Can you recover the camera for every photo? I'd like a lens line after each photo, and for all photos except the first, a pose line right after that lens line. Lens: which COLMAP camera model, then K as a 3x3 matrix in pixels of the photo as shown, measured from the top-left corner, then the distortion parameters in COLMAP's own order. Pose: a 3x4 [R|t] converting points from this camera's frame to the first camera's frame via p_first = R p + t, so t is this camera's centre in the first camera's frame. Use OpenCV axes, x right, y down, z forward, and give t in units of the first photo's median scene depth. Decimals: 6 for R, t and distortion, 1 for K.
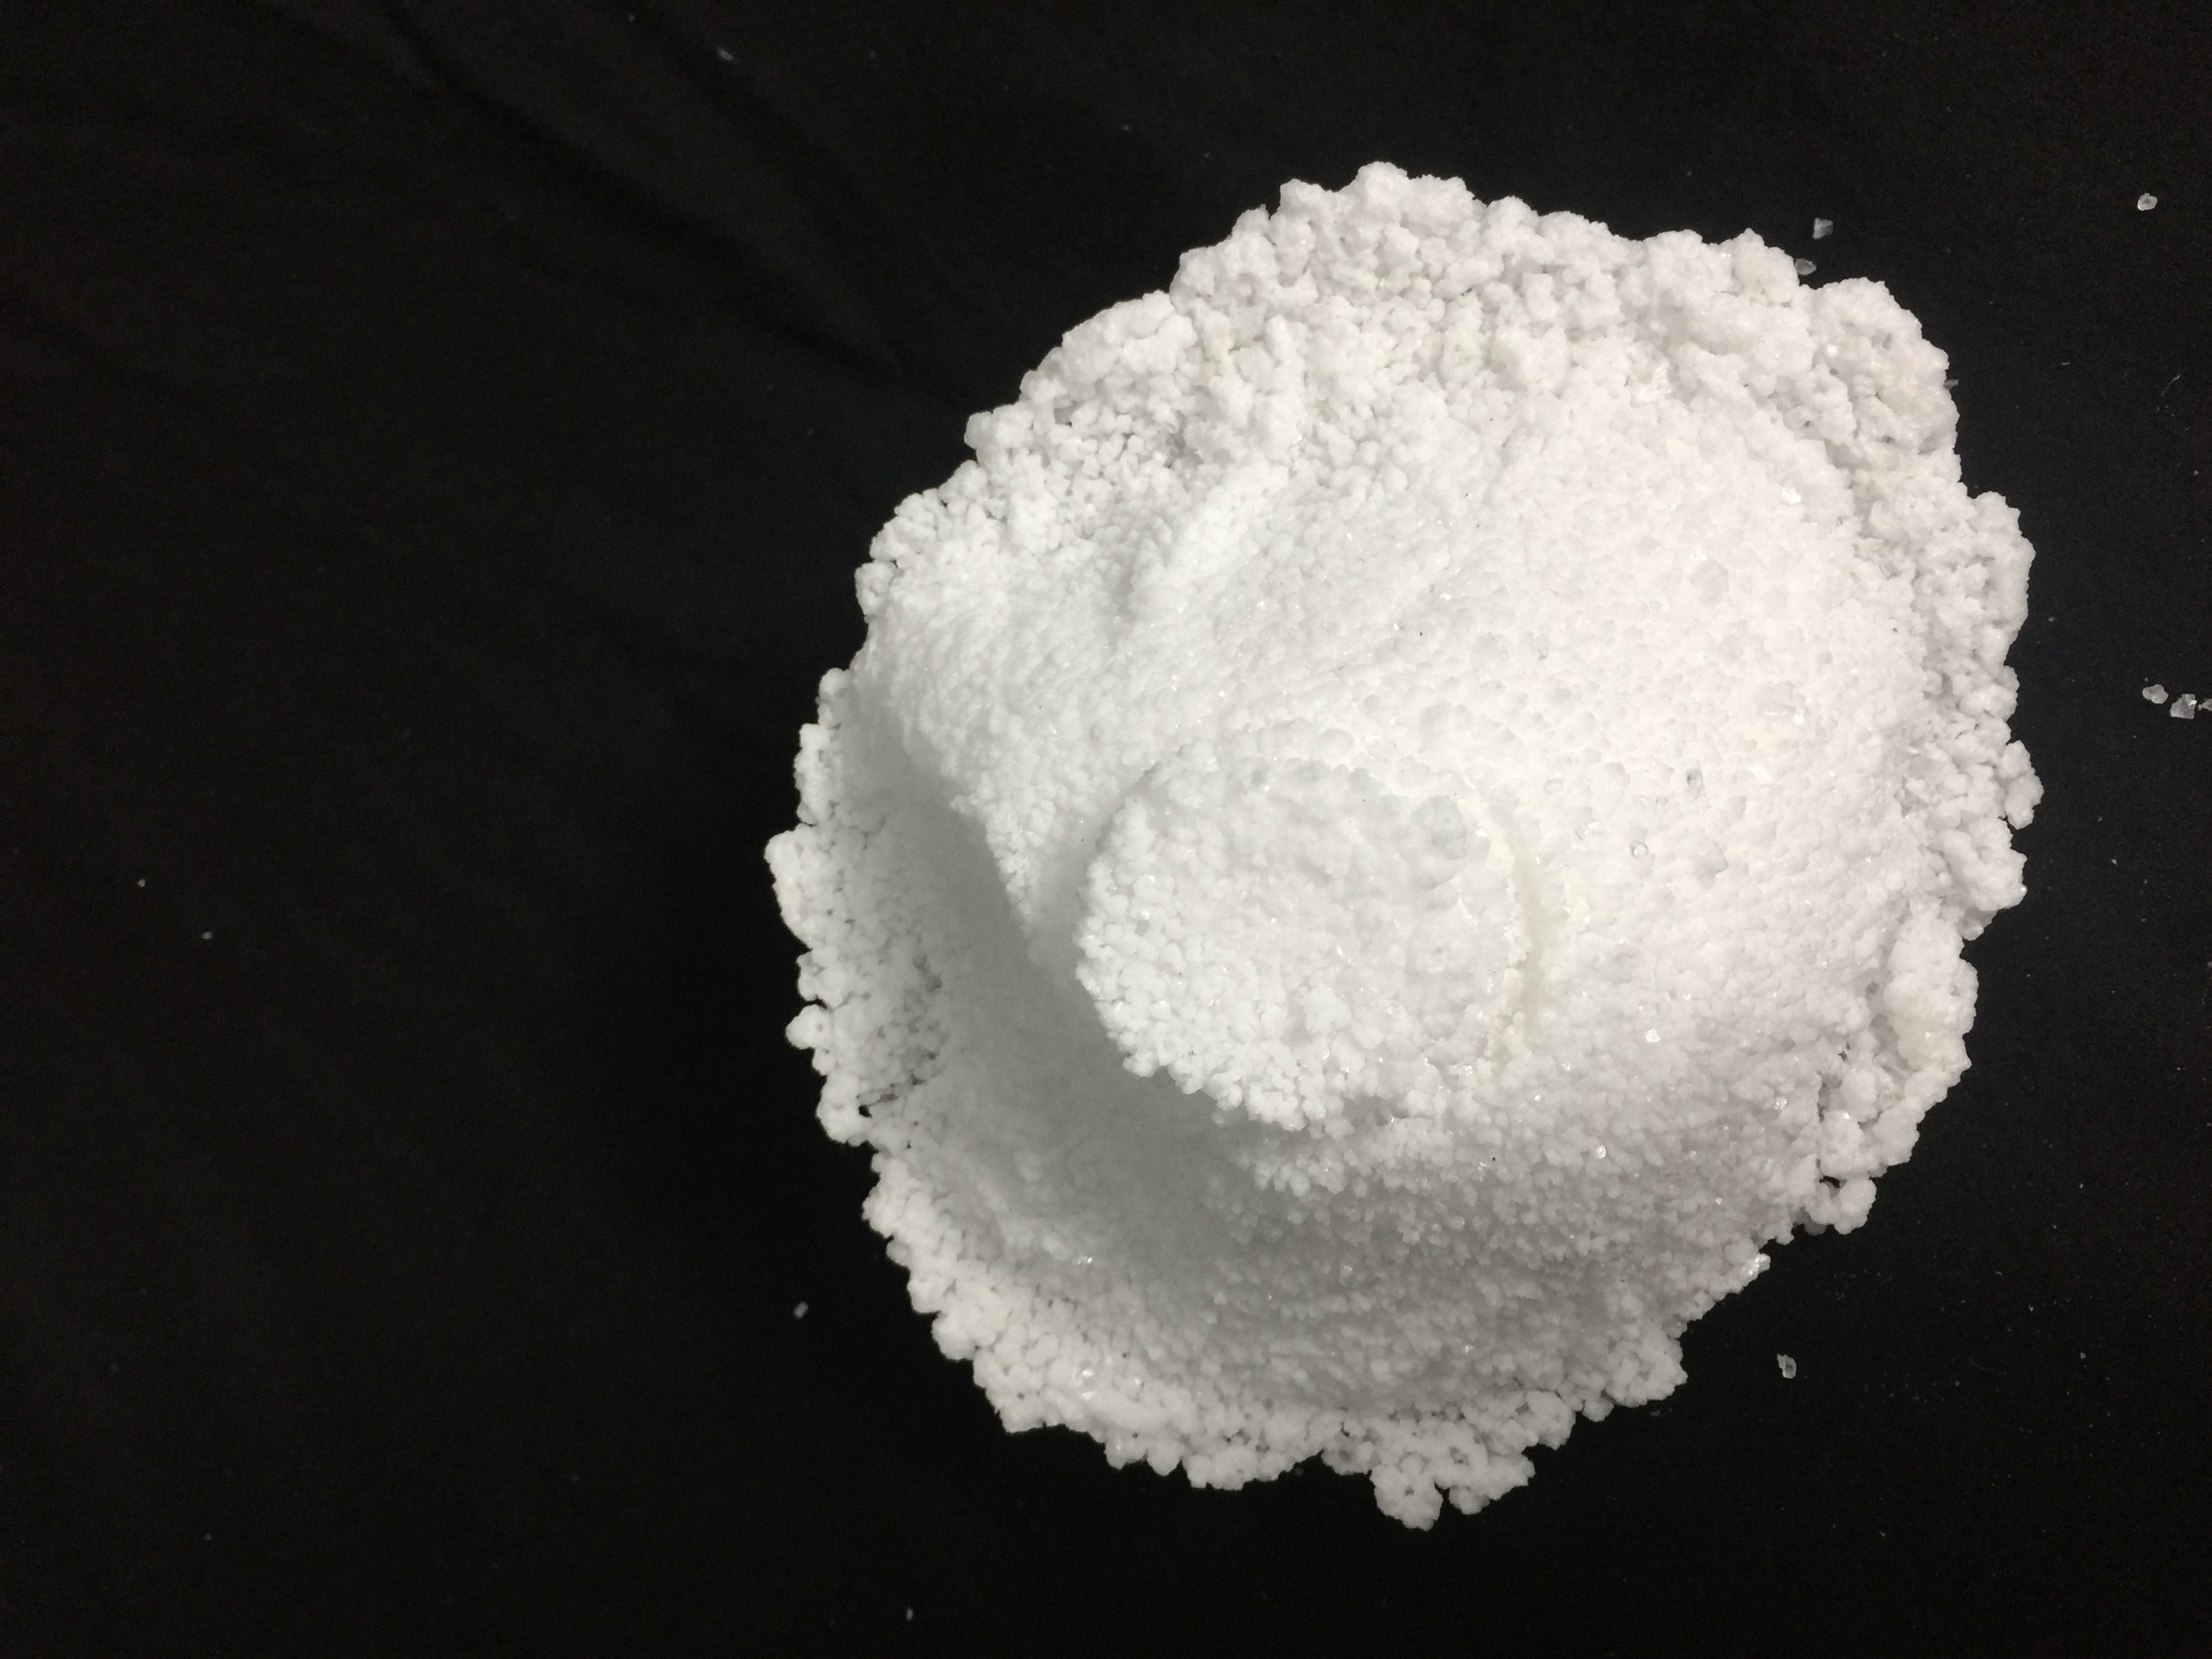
lens RADIAL K [[1988.0, 0, 1106.0], [0, 1988.0, 829.5], [0, 0, 1]] dist [0.114516, -0.128192]
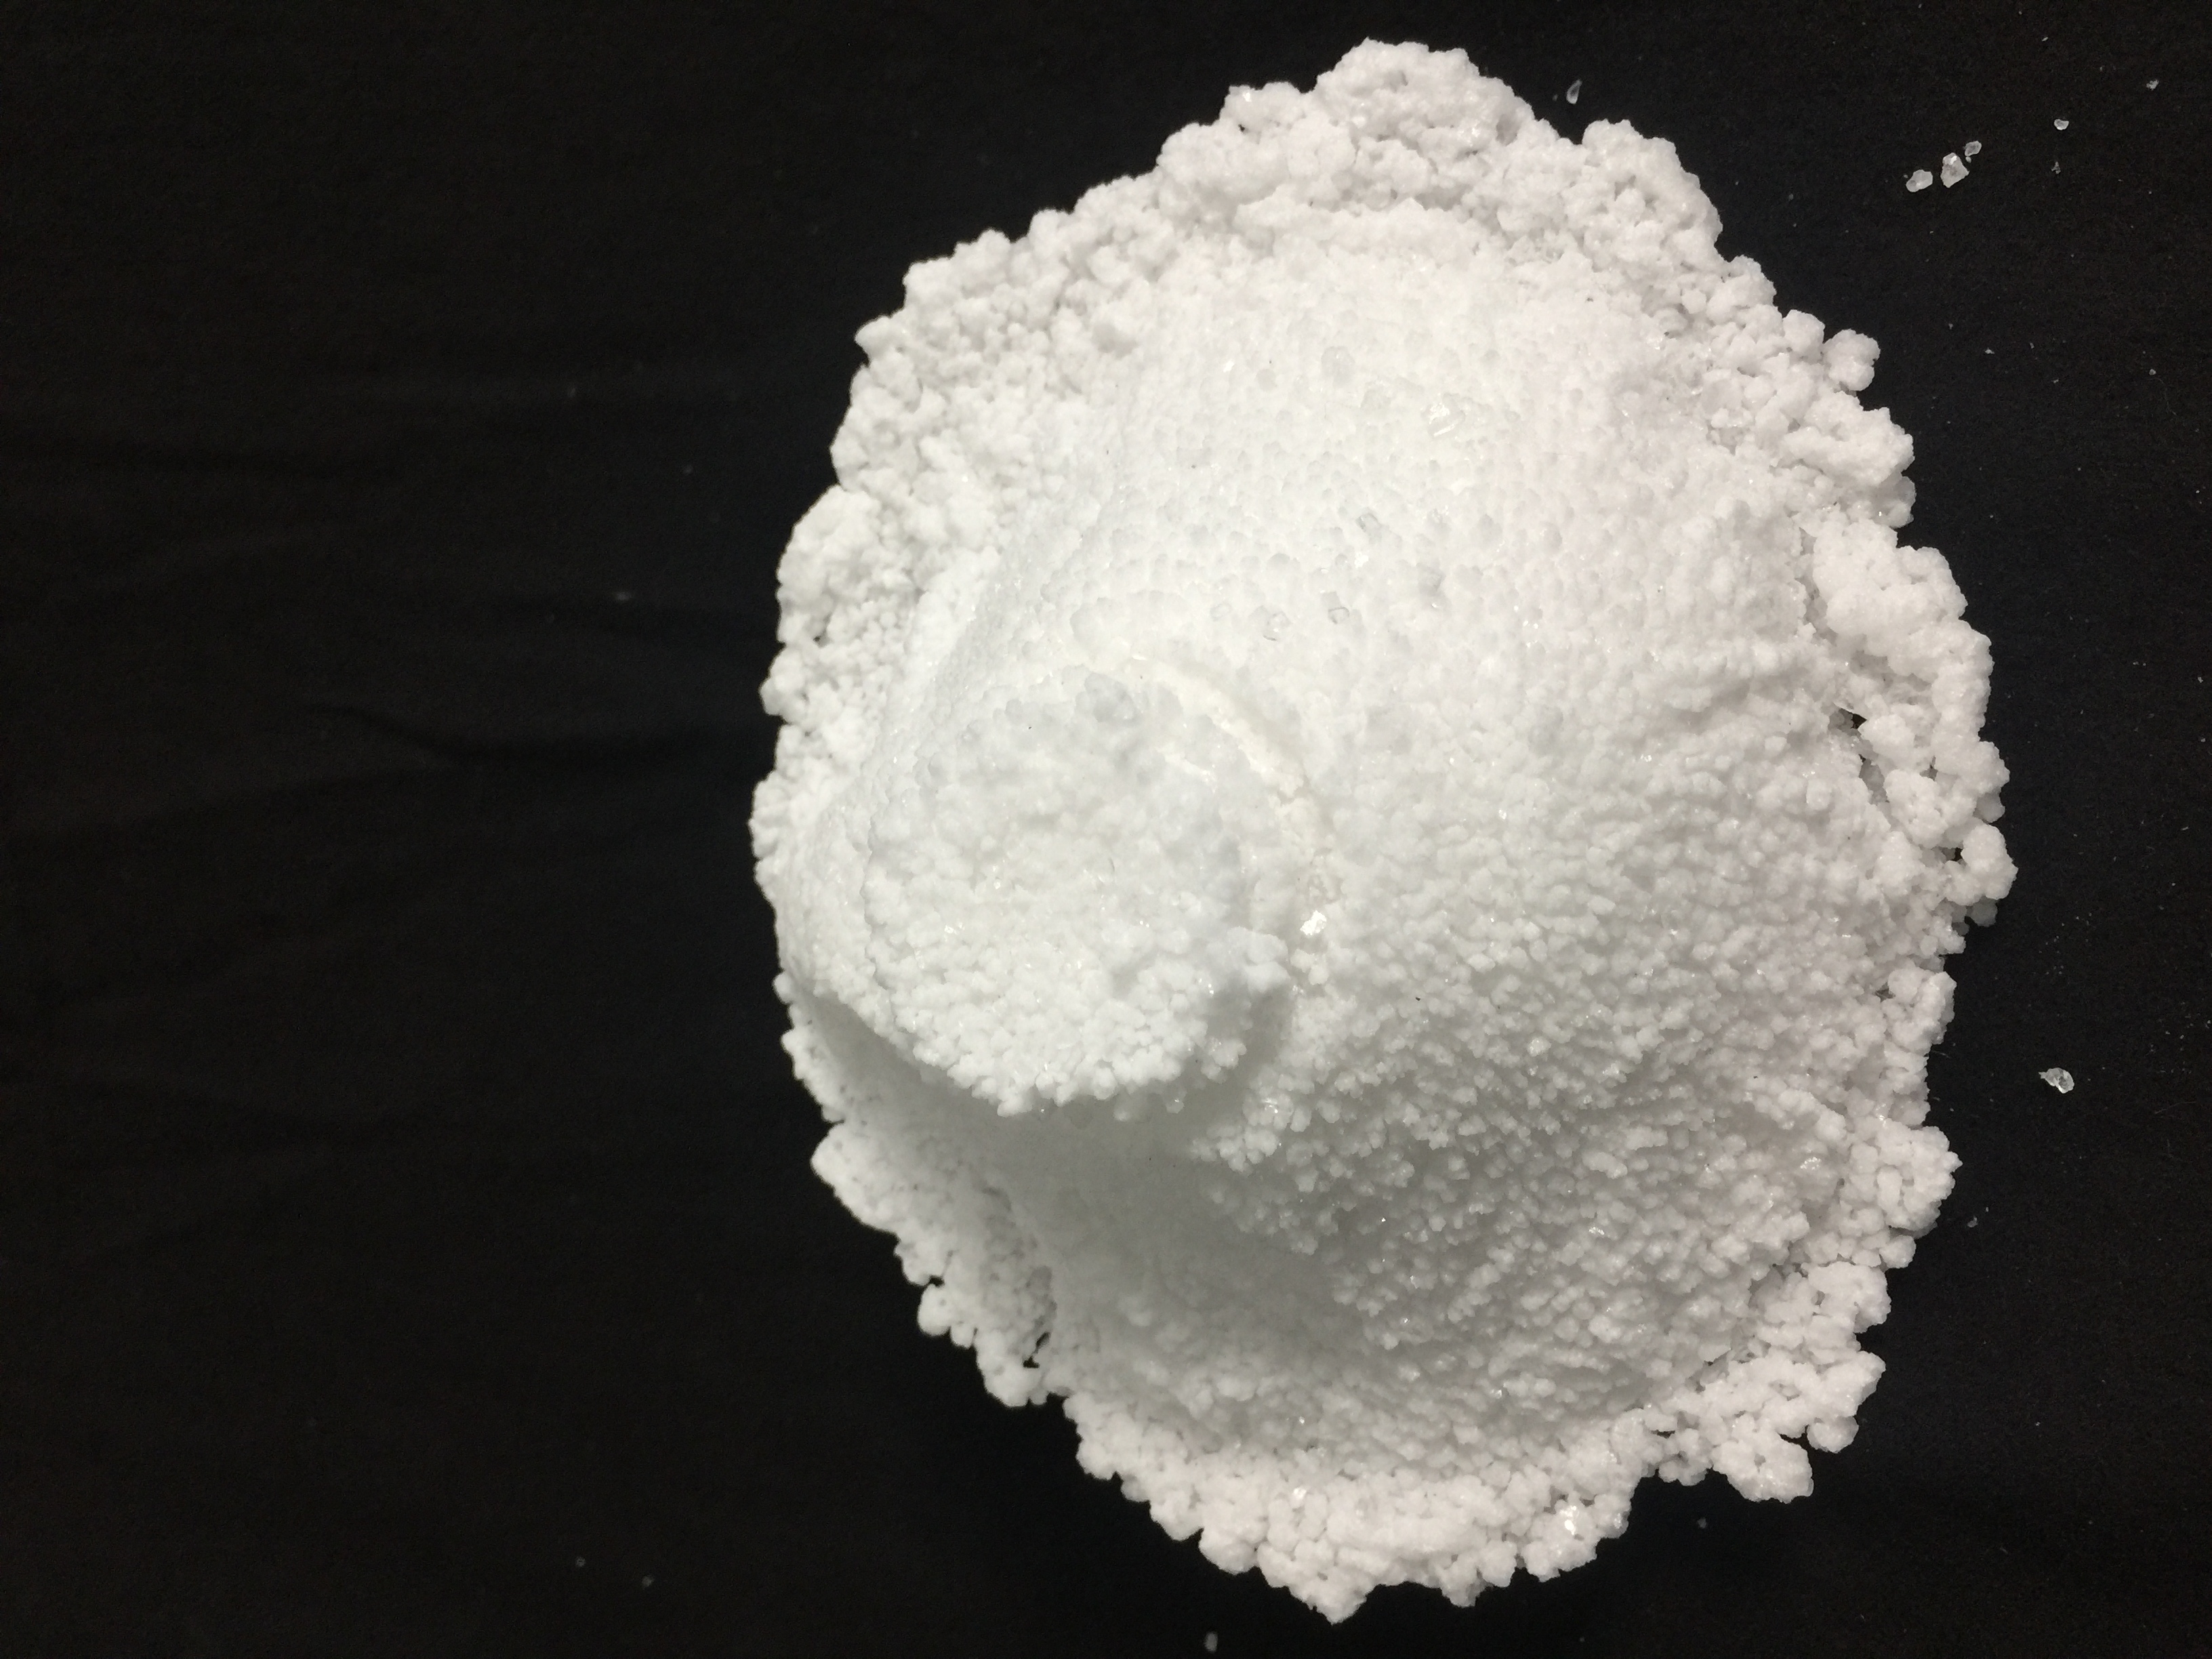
lens RADIAL K [[1988.0, 0, 1106.0], [0, 1988.0, 829.5], [0, 0, 1]] dist [0.114516, -0.128192]
pose [[0.810921, -0.543503, -0.216822, 0.275364], [0.465776, 0.823827, -0.323051, 0.284287], [0.354203, 0.160978, 0.921209, 0.122559]]
